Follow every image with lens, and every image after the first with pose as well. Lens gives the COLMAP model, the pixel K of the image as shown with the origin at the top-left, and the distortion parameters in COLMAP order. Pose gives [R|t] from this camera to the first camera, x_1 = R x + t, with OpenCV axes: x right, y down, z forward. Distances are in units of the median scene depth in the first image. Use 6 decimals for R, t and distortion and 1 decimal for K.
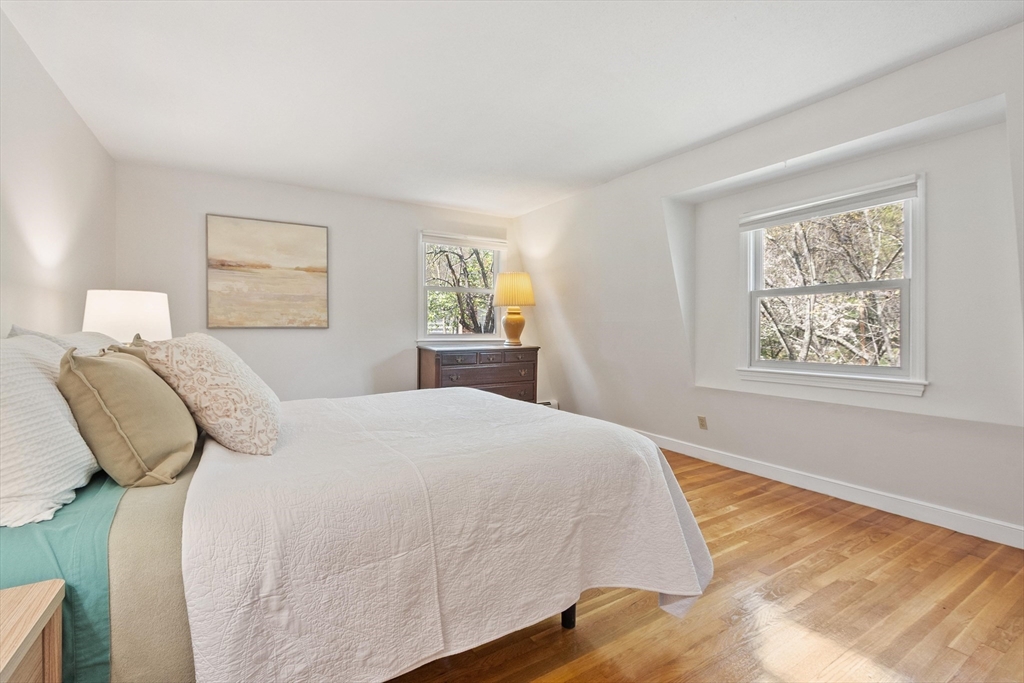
lens RADIAL K [[444.8, 0, 512.6], [0, 444.8, 340.0], [0, 0, 1]] dist [0.000248, 0.000044]
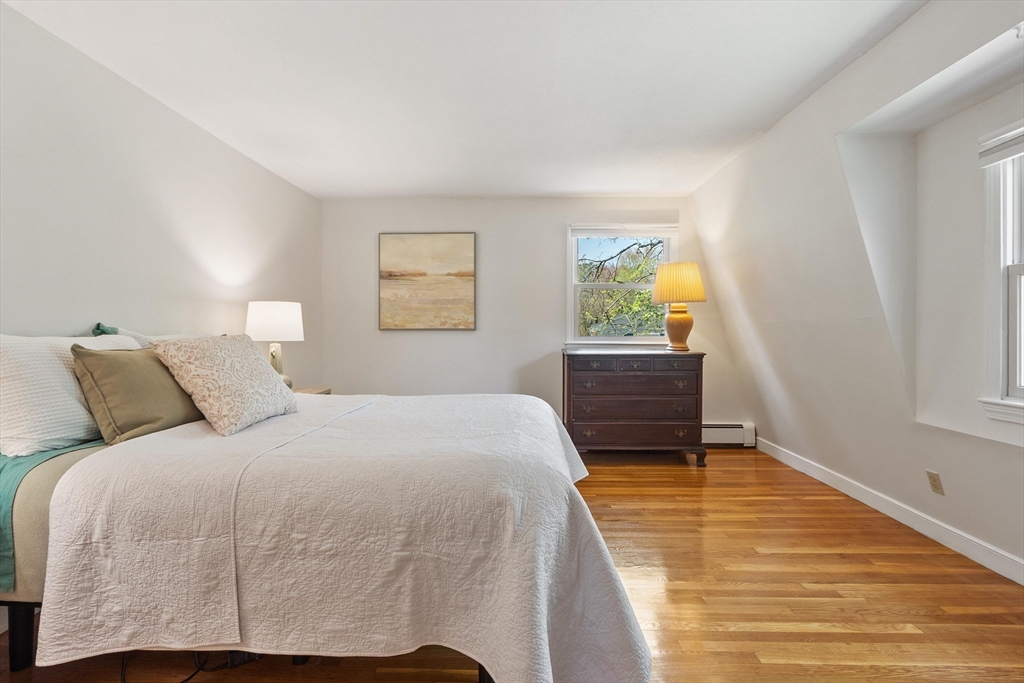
lens RADIAL K [[475.8, 0, 508.7], [0, 475.8, 338.8], [0, 0, 1]] dist [0.001444, -0.001313]
pose [[0.840826, 0.010376, -0.541205, 0.770018], [-0.014039, 0.999898, -0.002642, -0.010975], [0.541123, 0.009819, 0.840886, 0.324836]]
